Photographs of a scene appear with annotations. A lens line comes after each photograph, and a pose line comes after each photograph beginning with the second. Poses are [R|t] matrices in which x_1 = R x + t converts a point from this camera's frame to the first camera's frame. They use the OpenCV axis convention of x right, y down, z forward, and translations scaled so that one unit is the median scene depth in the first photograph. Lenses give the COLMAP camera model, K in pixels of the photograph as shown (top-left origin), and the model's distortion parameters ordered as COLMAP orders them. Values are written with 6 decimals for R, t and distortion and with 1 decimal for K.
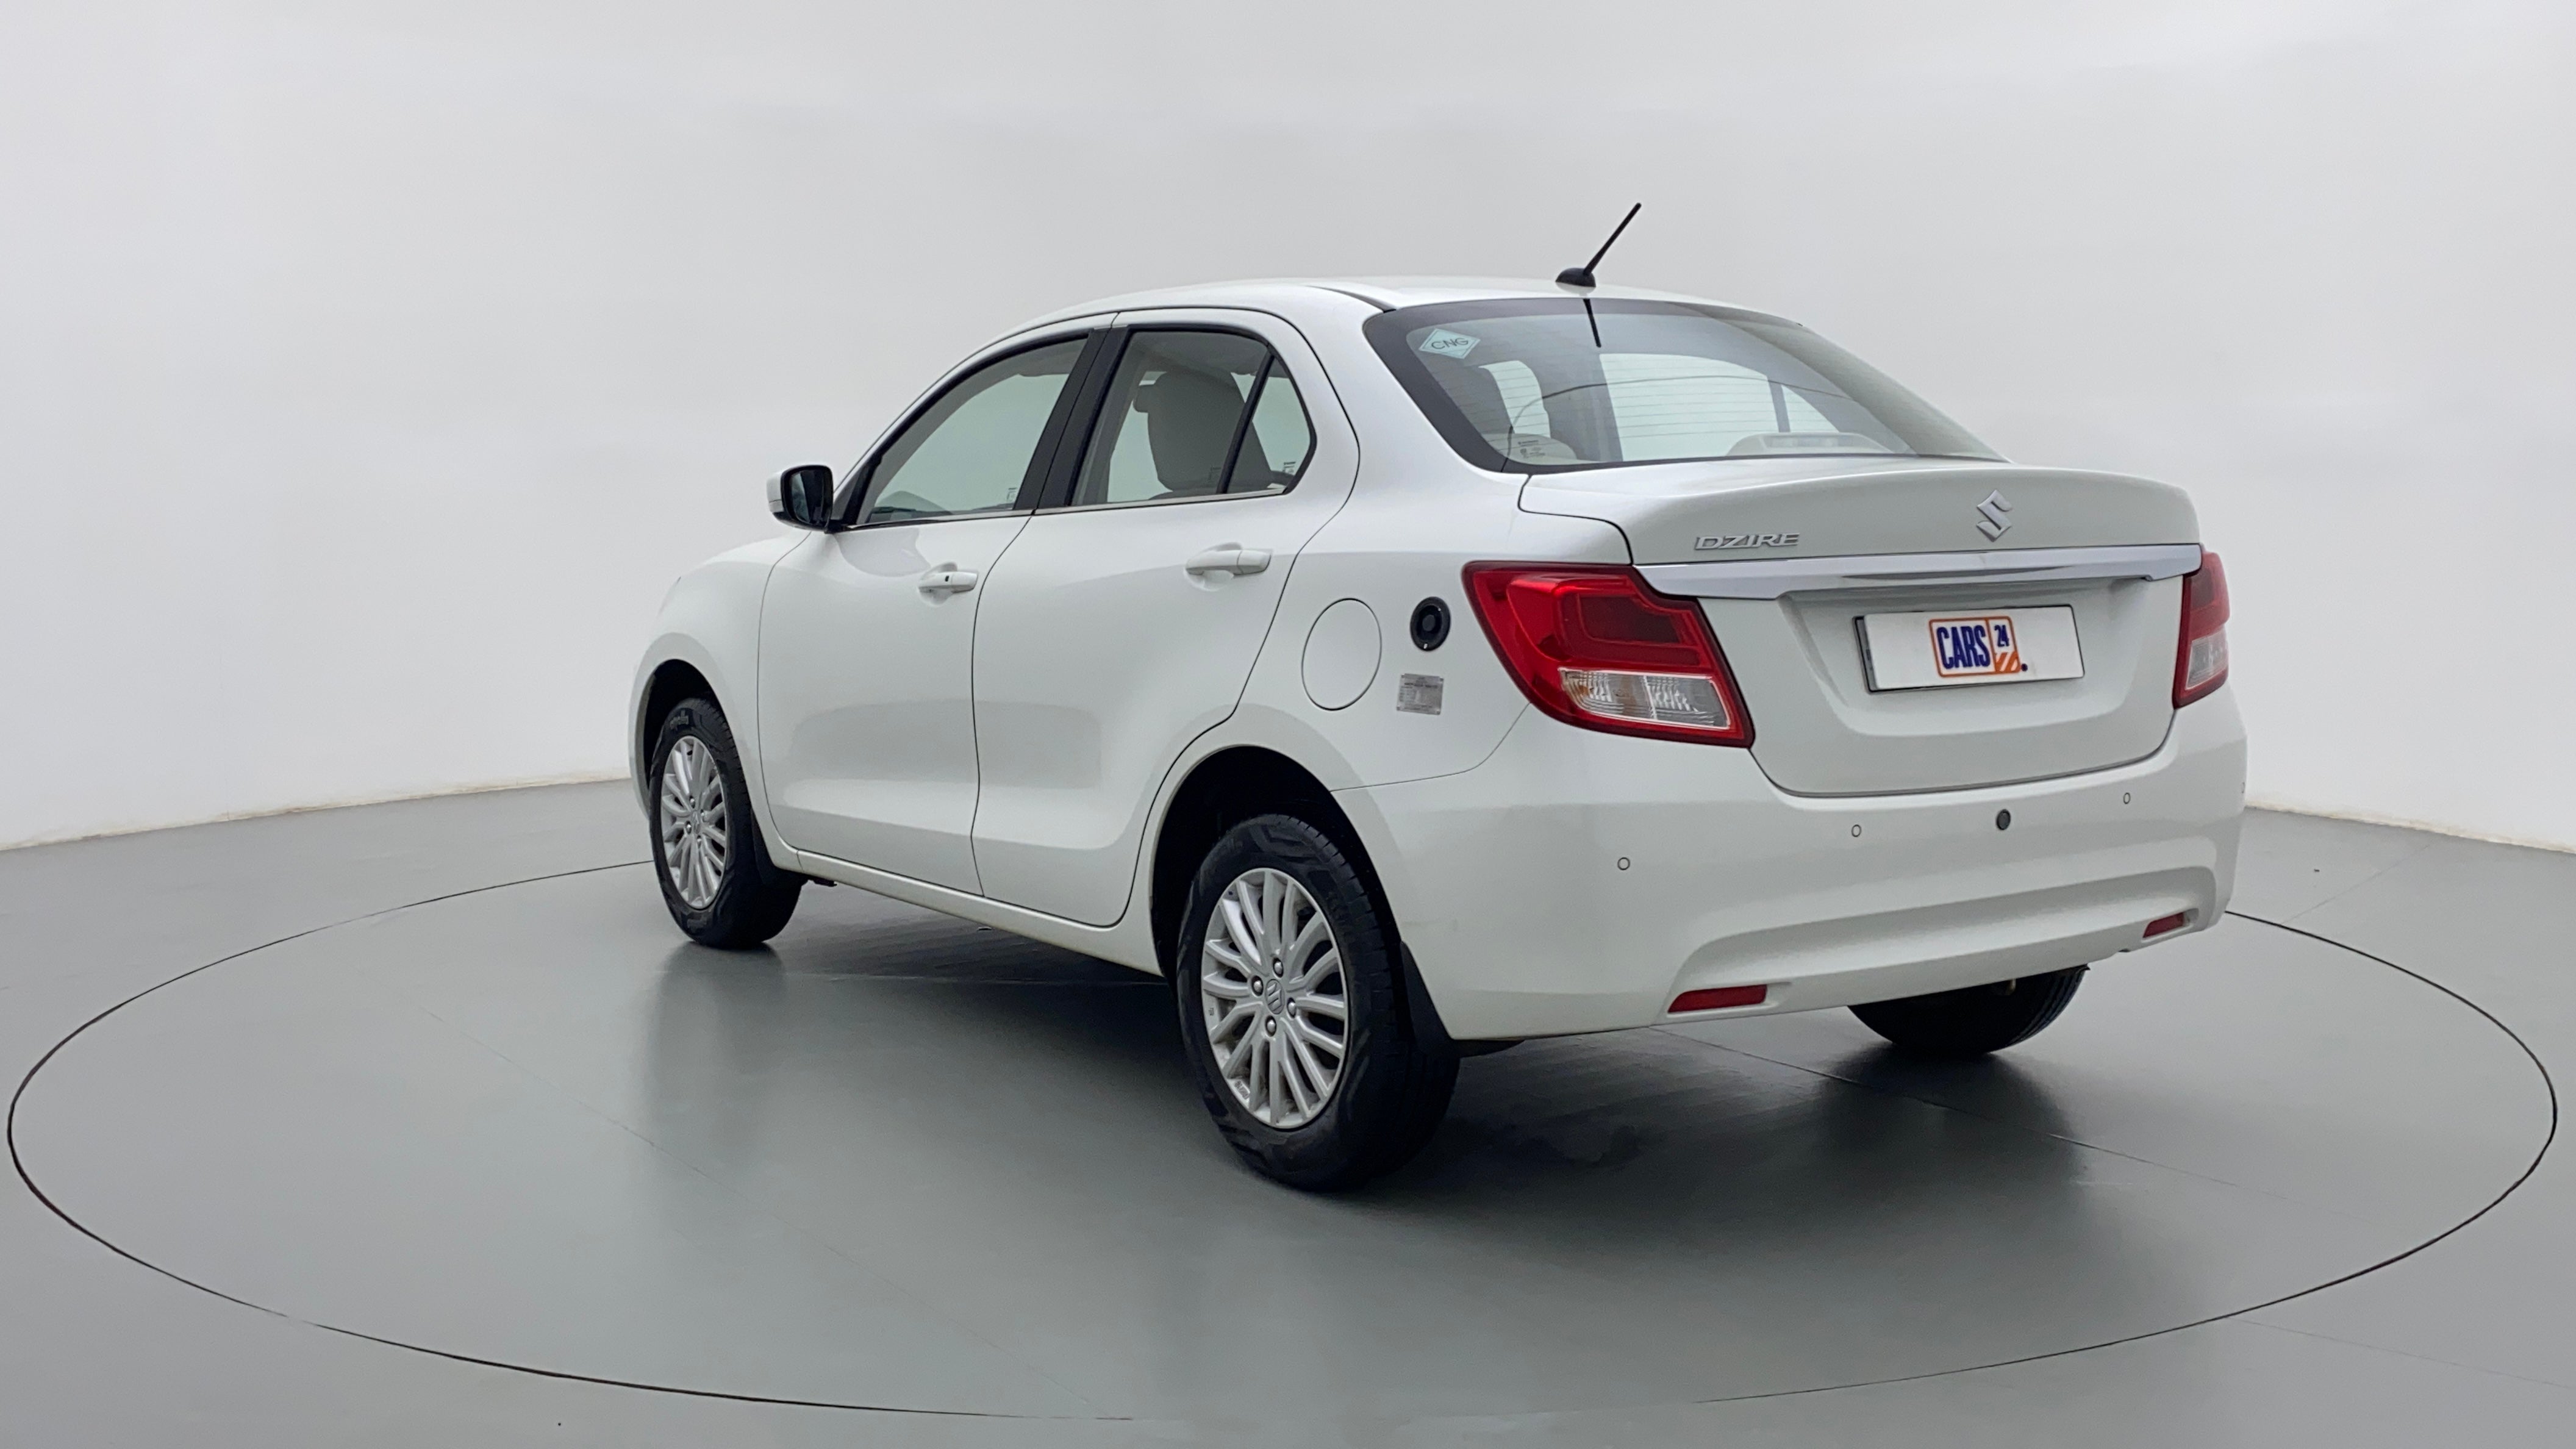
lens RADIAL K [[2851.7, 0, 1288.0], [0, 2851.7, 724.5], [0, 0, 1]] dist [-0.009287, -0.011533]
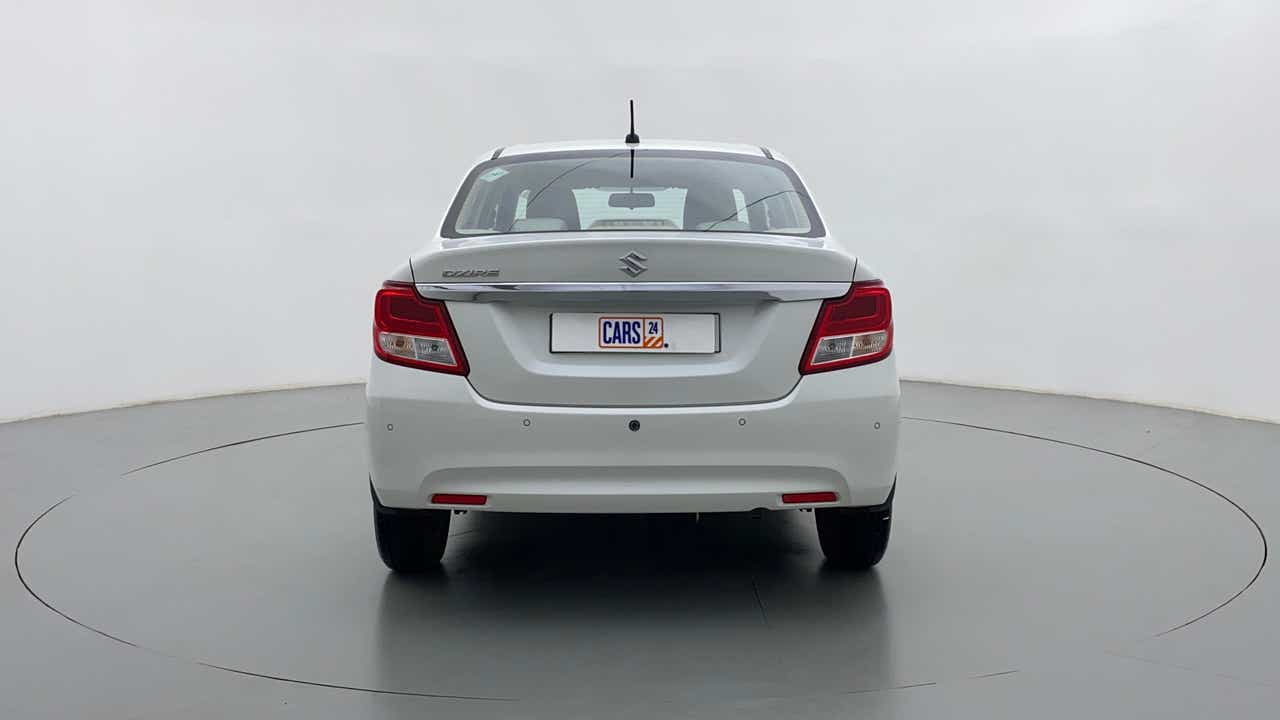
lens RADIAL K [[1417.0, 0, 640.0], [0, 1417.0, 360.0], [0, 0, 1]] dist [-0.009287, -0.011533]
pose [[0.825348, 0.060423, -0.561382, 0.773841], [-0.059239, 0.998037, 0.020328, -0.028769], [0.561508, 0.016478, 0.827307, 0.229670]]
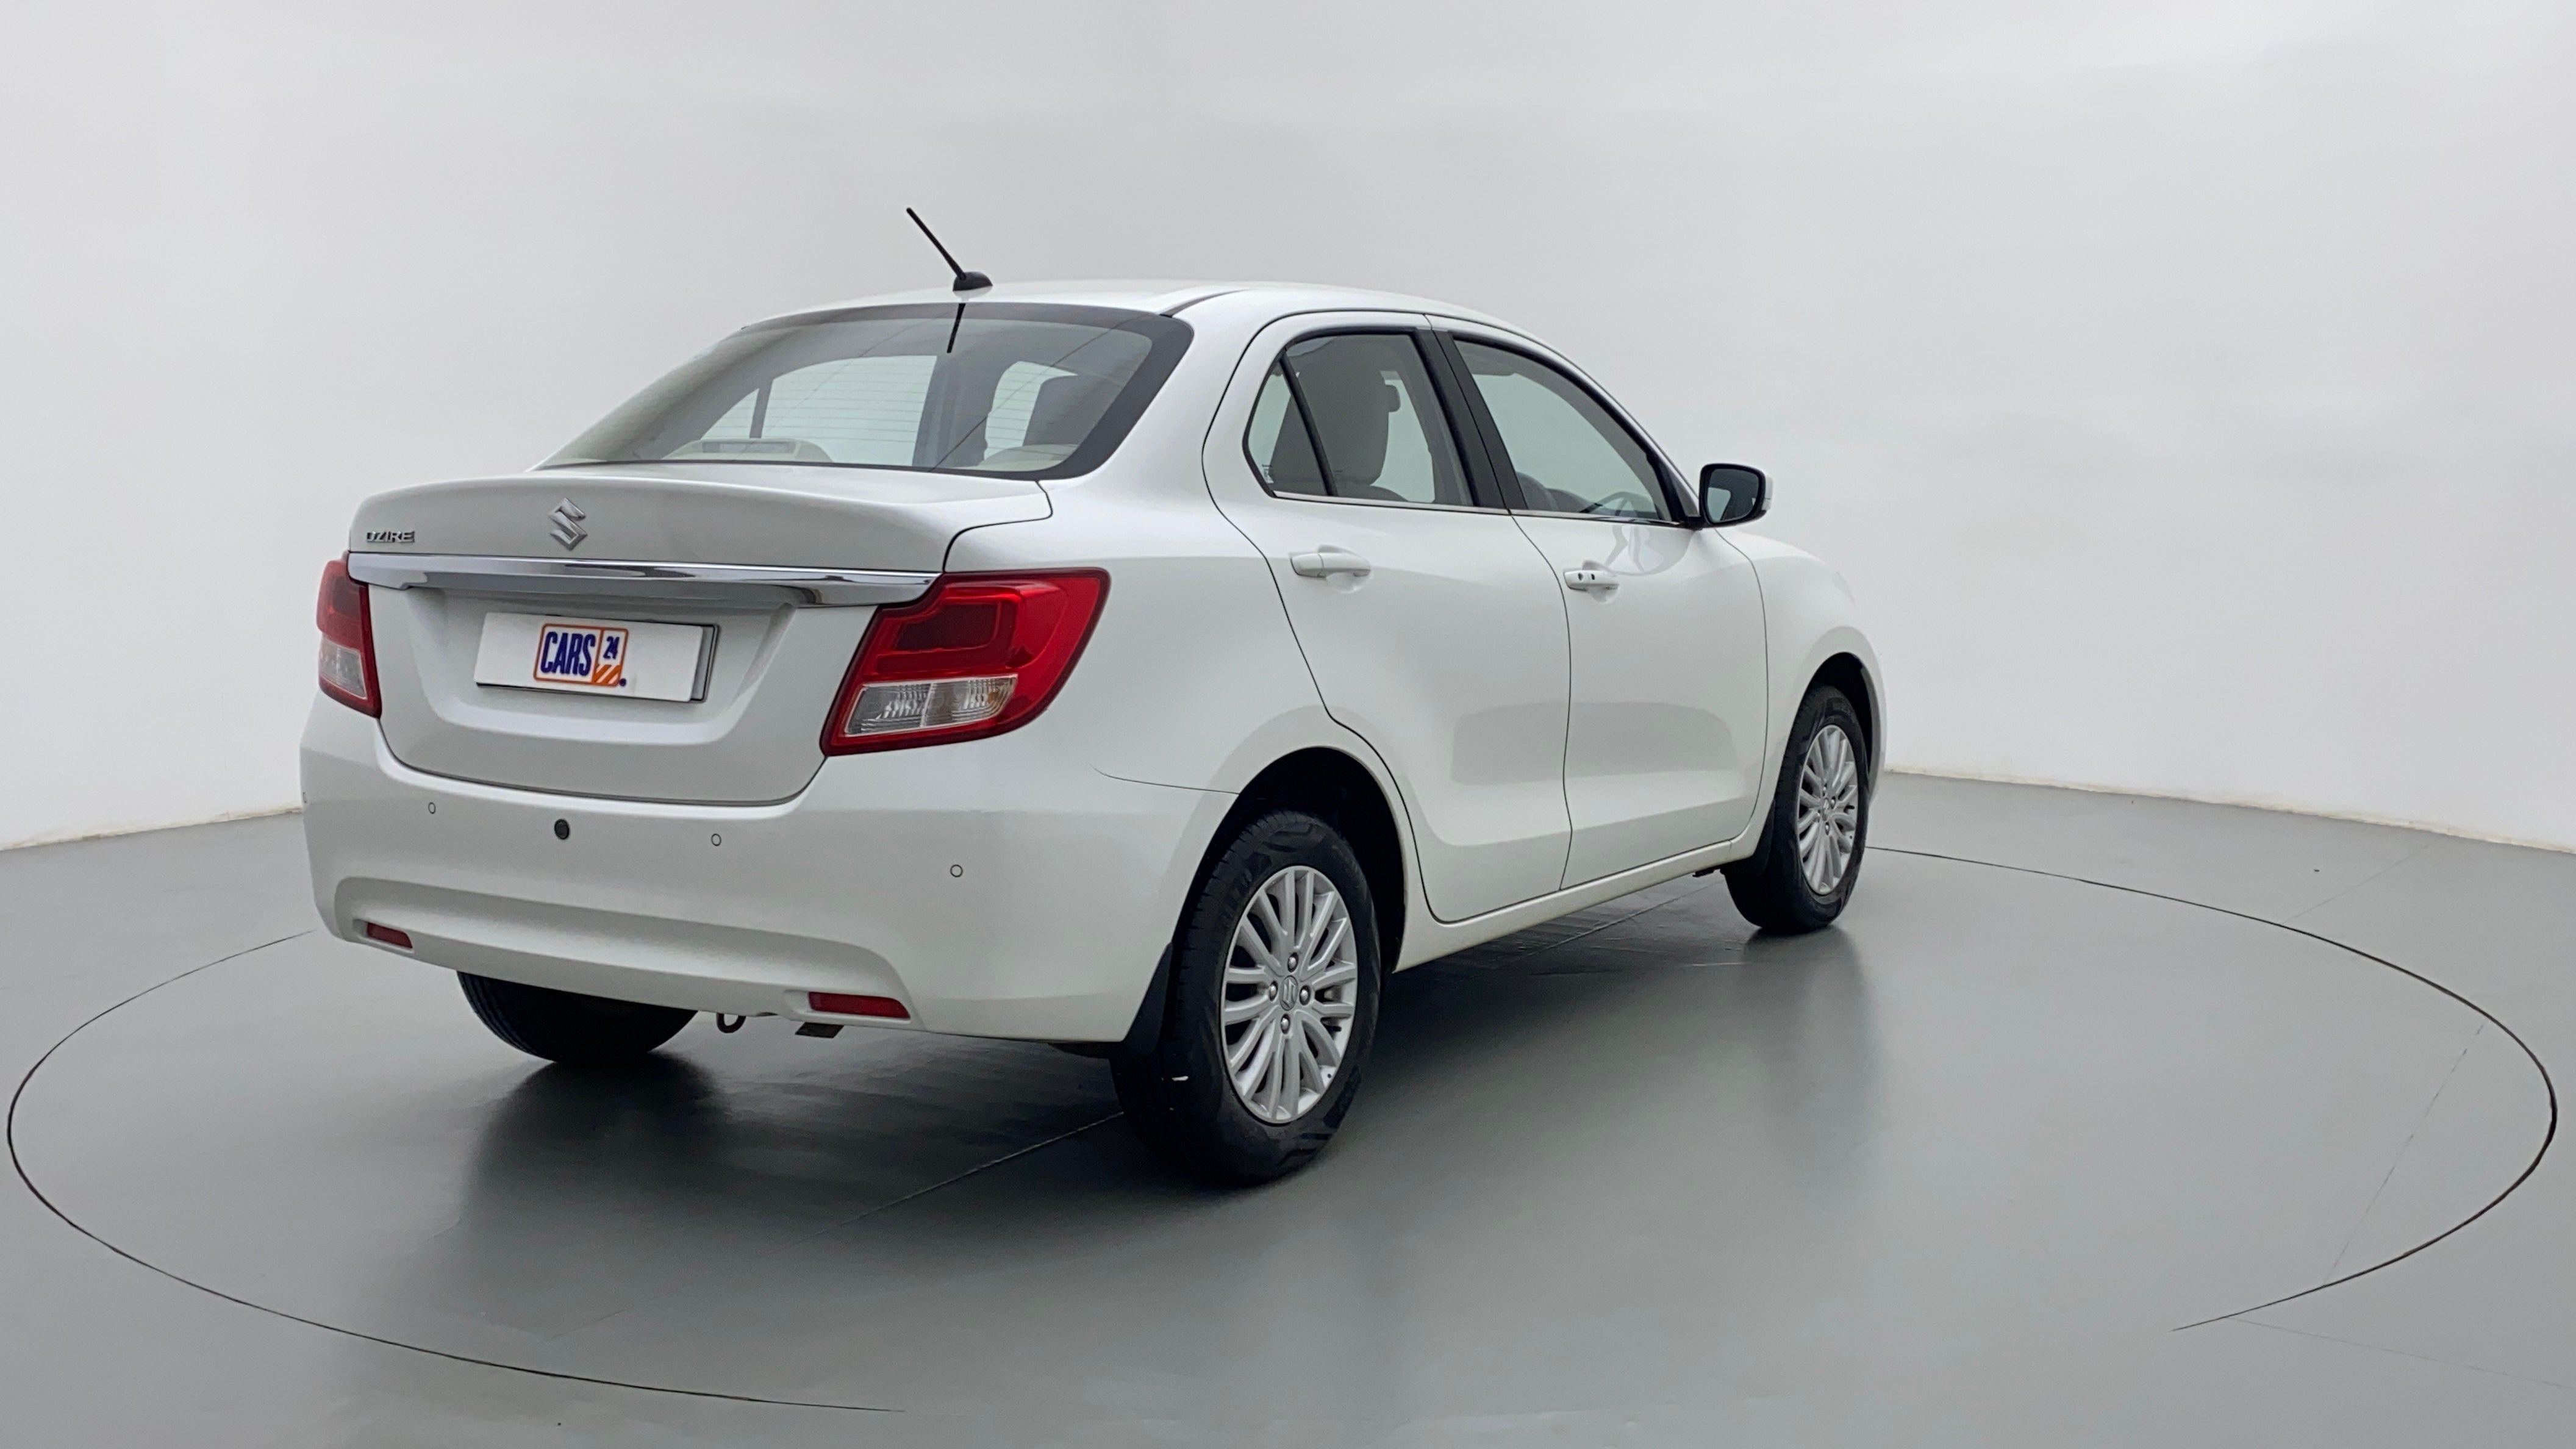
lens RADIAL K [[2851.7, 0, 1288.0], [0, 2851.7, 724.5], [0, 0, 1]] dist [-0.009287, -0.011533]
pose [[0.365398, 0.100396, -0.925422, 1.260436], [-0.095064, 0.992993, 0.070191, -0.096926], [0.925984, 0.062327, 0.372382, 0.860694]]
